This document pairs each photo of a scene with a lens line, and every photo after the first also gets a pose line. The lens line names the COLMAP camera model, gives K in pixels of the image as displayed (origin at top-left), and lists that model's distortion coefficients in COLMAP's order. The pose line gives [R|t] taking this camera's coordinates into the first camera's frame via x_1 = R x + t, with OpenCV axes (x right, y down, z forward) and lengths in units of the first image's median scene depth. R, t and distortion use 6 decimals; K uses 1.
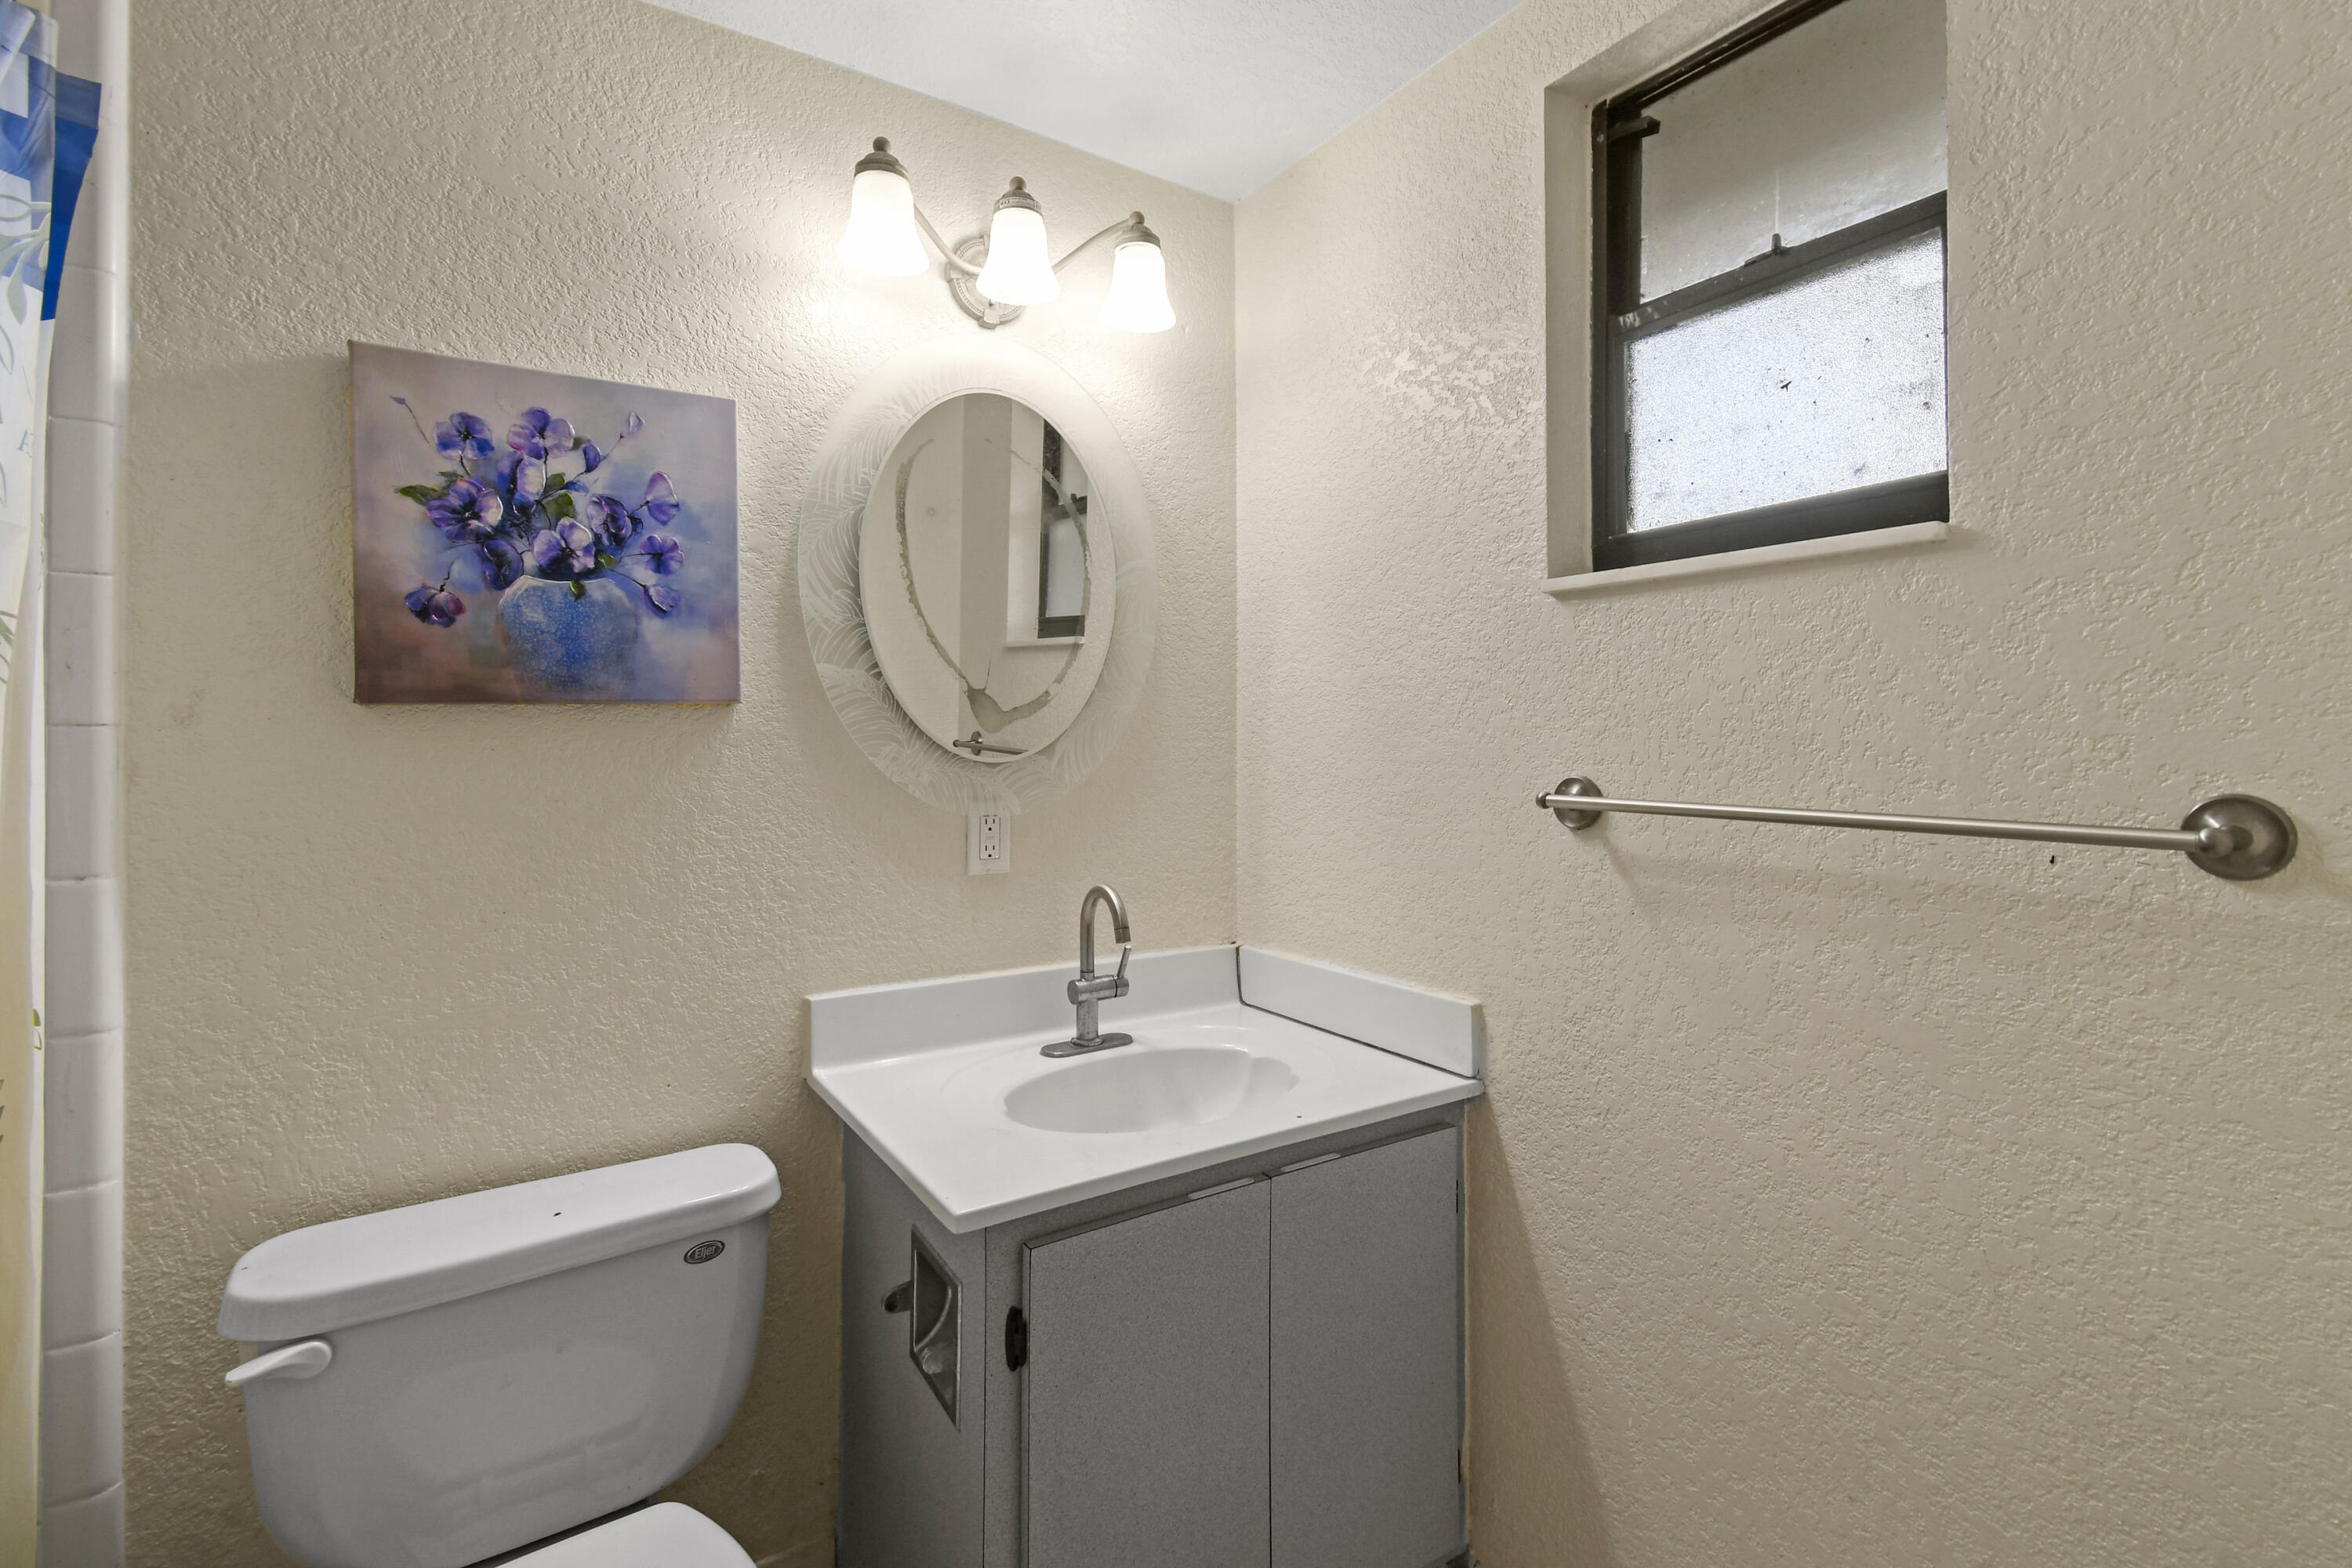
lens RADIAL K [[1048.2, 0, 1176.9], [0, 1048.2, 751.7], [0, 0, 1]] dist [0.000392, -0.000644]
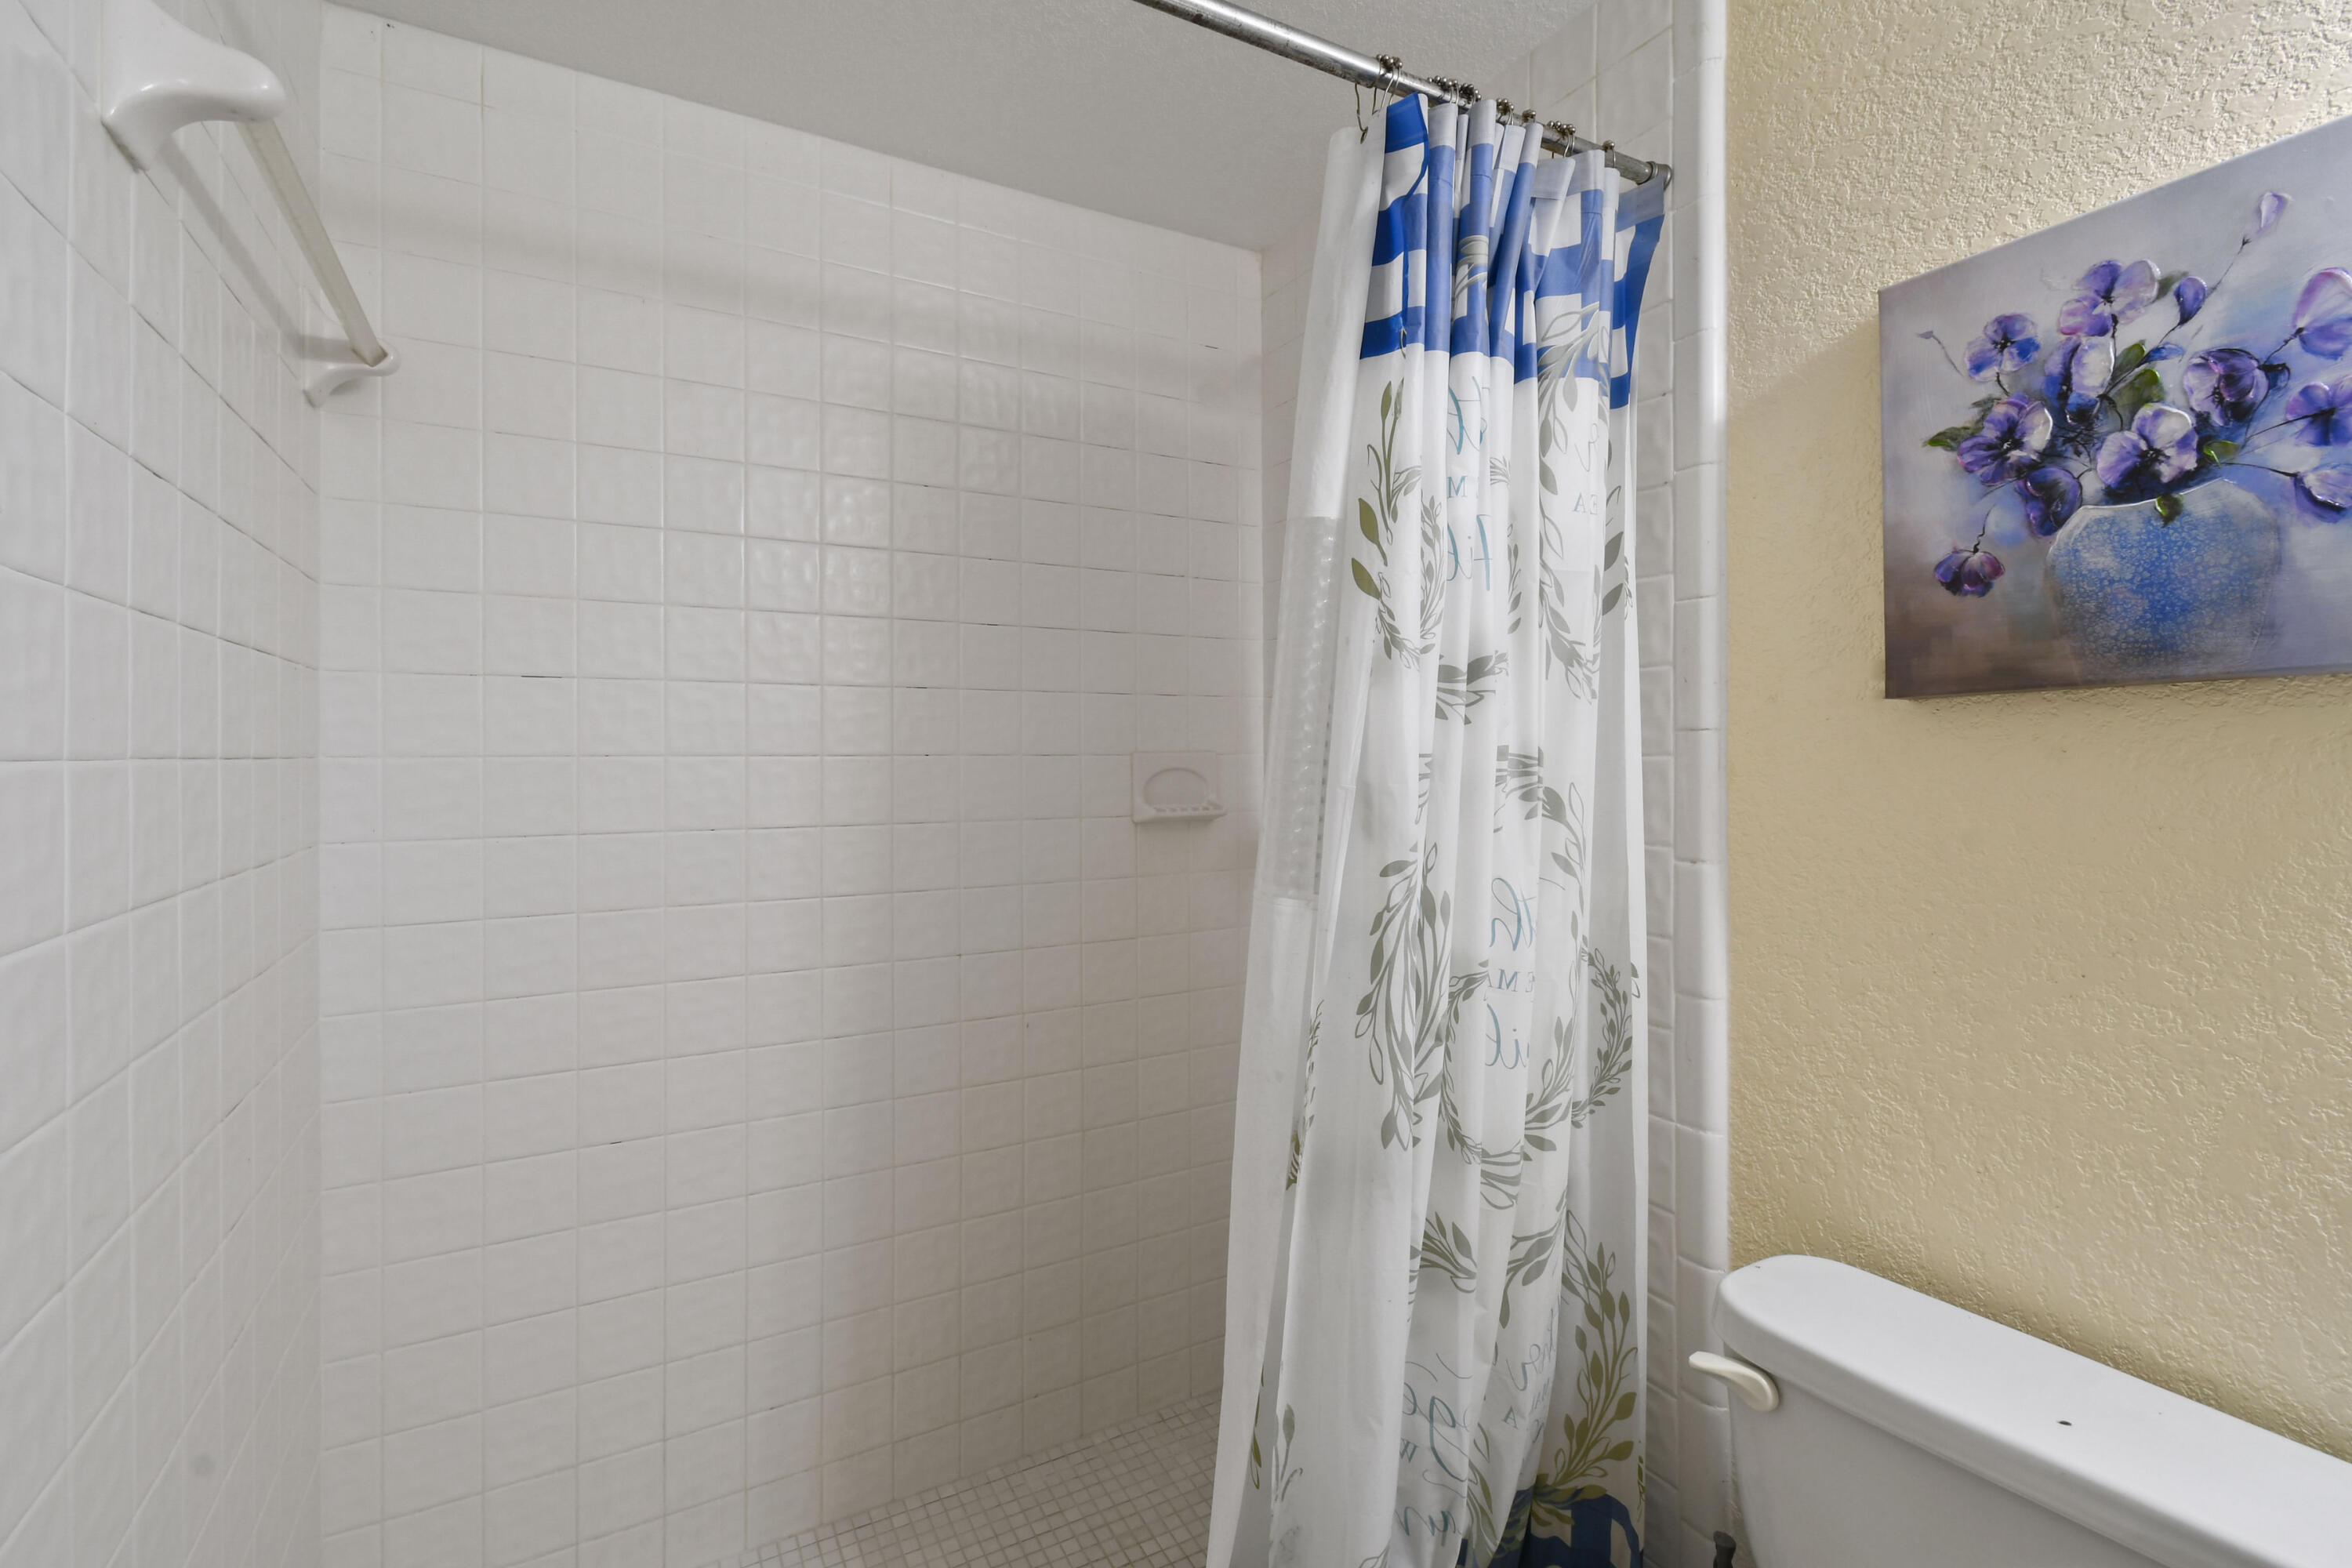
lens RADIAL K [[1048.2, 0, 1176.9], [0, 1048.2, 751.7], [0, 0, 1]] dist [0.000392, -0.000644]
pose [[-0.060689, 0.000169, -0.998157, 0.126191], [-0.004666, 0.999989, 0.000453, 0.000876], [0.998146, 0.004685, -0.060687, 0.431350]]
